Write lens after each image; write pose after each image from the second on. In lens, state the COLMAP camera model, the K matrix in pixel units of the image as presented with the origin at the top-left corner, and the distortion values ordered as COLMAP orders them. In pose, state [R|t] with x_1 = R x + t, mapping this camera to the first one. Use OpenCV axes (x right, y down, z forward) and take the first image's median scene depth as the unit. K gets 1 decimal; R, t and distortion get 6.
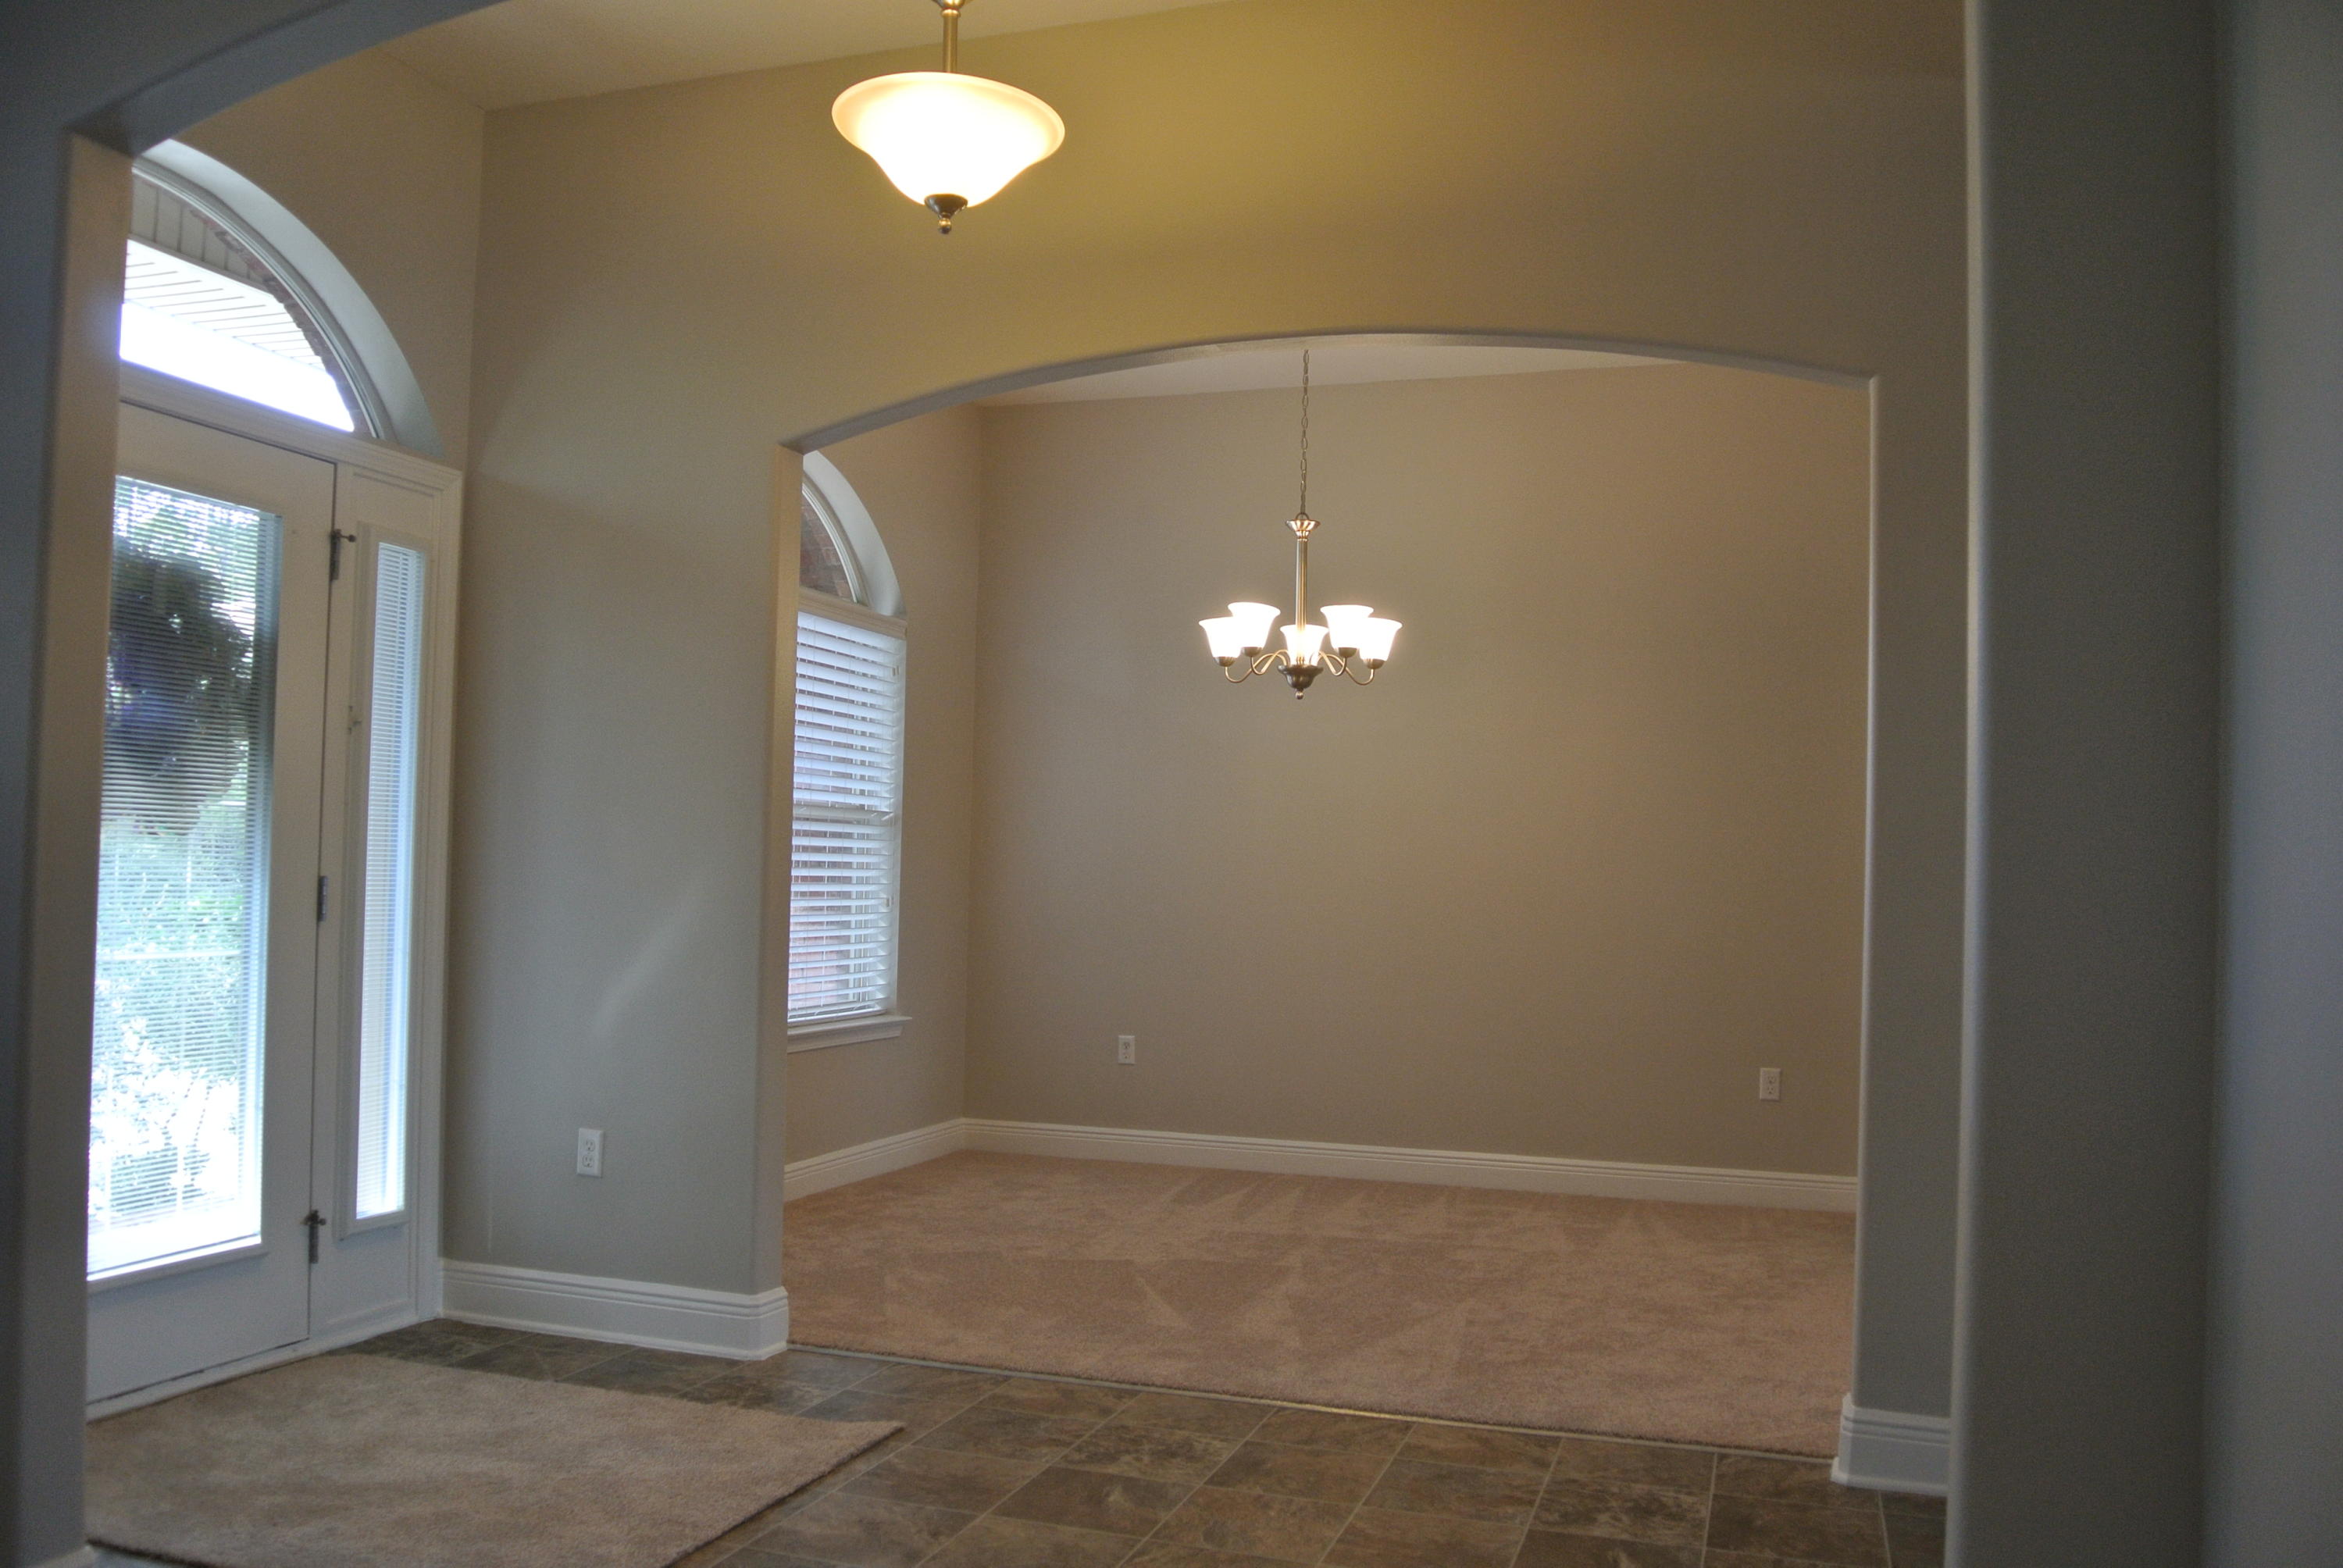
lens RADIAL K [[1850.8, 0, 1165.5], [0, 1850.8, 791.2], [0, 0, 1]] dist [-0.084734, 0.060702]
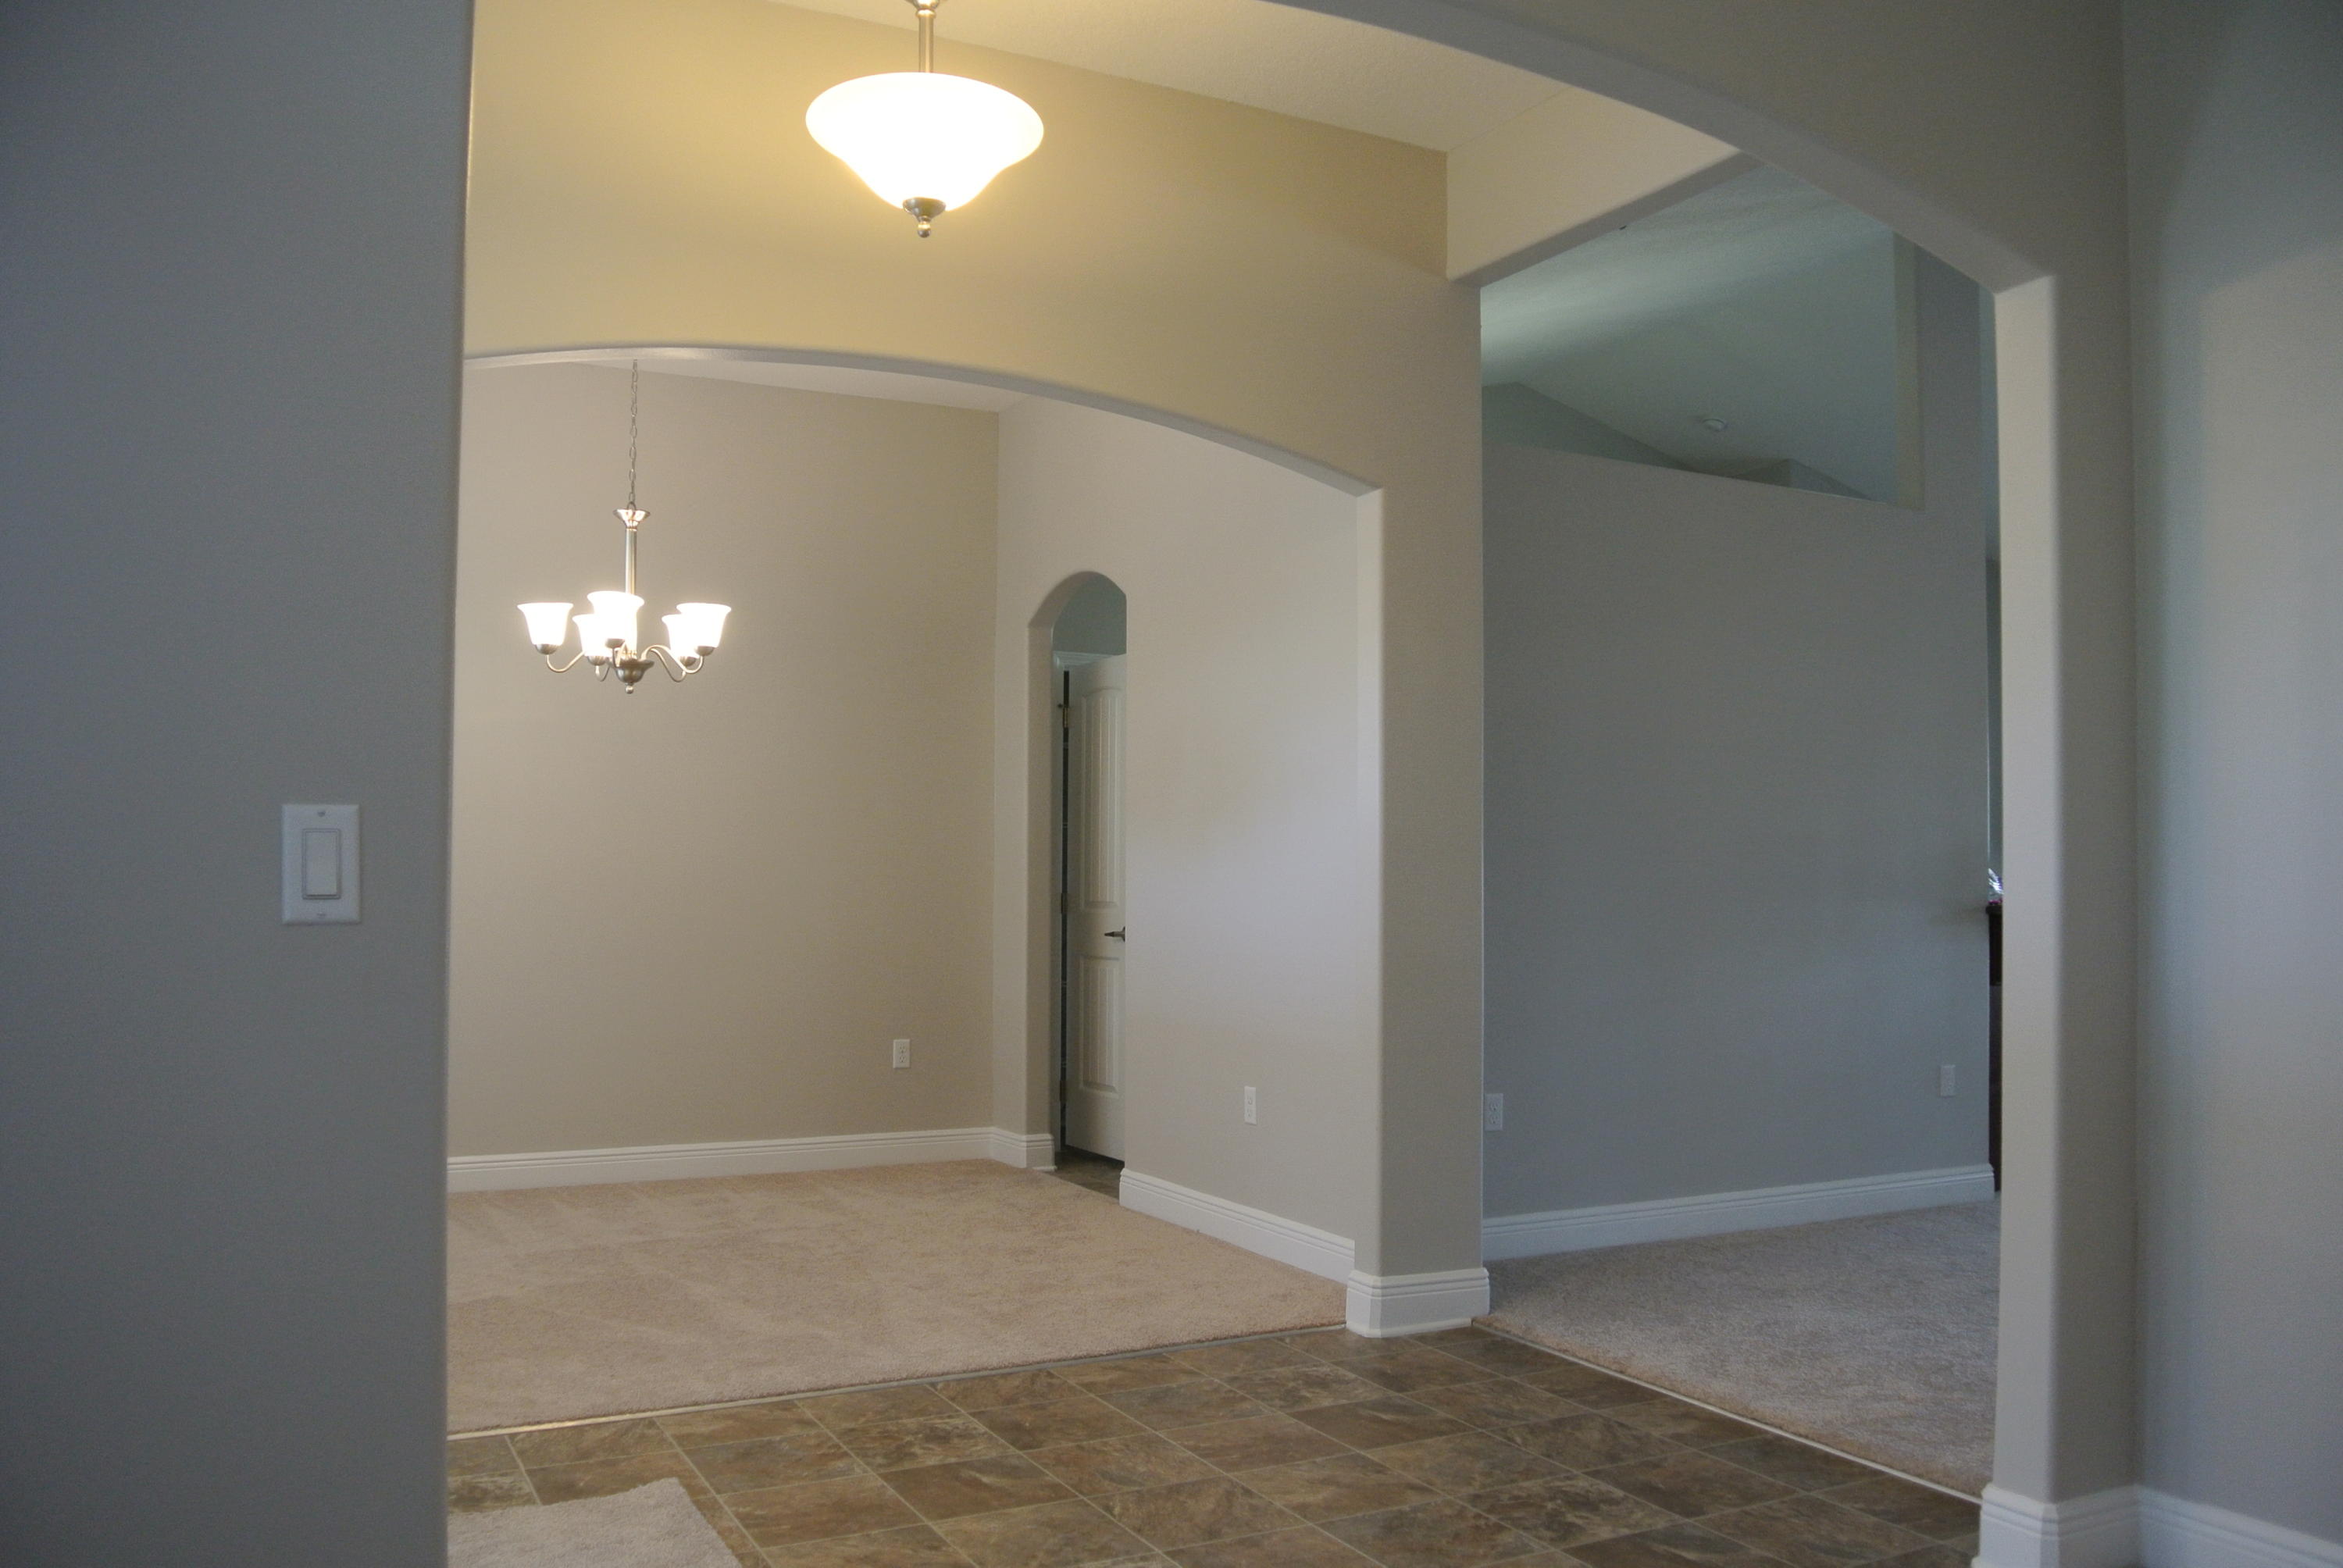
lens RADIAL K [[1850.8, 0, 1148.8], [0, 1850.8, 855.1], [0, 0, 1]] dist [-0.084734, 0.060702]
pose [[0.693197, -0.011471, 0.720657, -0.590595], [-0.022555, 0.999038, 0.037598, -0.010857], [-0.720395, -0.042317, 0.692272, 0.181616]]
